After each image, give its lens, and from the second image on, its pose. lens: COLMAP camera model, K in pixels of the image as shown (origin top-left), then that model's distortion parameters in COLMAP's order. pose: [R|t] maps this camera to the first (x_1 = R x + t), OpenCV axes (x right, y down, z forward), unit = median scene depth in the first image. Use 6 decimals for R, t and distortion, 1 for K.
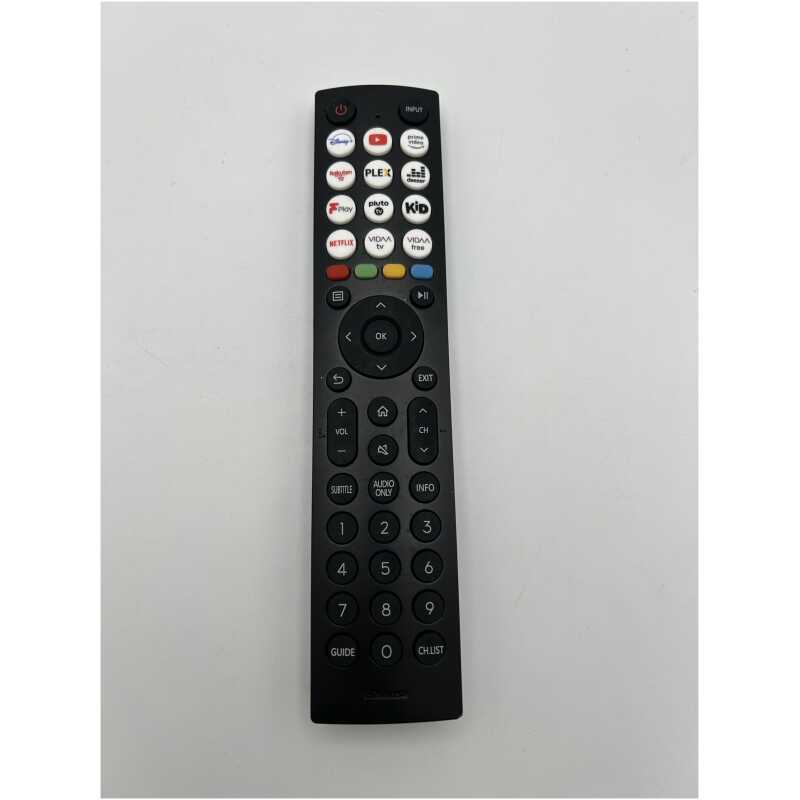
lens RADIAL K [[618.8, 0, 400.0], [0, 618.8, 400.0], [0, 0, 1]] dist [0.002035, -0.006145]
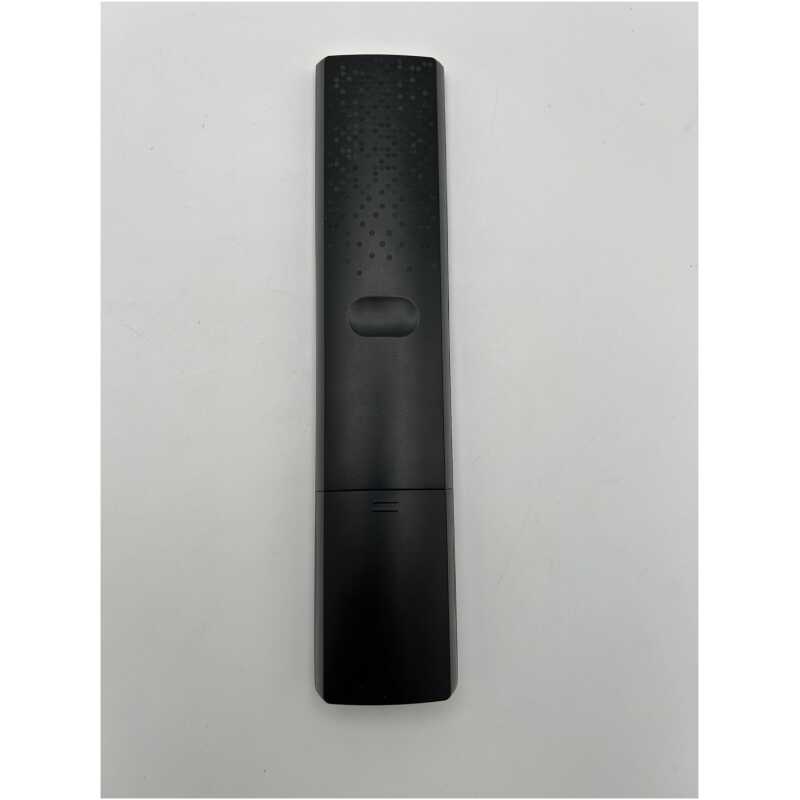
lens RADIAL K [[618.8, 0, 400.0], [0, 618.8, 400.0], [0, 0, 1]] dist [0.002035, -0.006145]
pose [[1.000000, -0.000138, 0.000144, -0.000002], [0.000138, 1.000000, -0.000261, 0.160580], [-0.000144, 0.000261, 1.000000, 0.000011]]
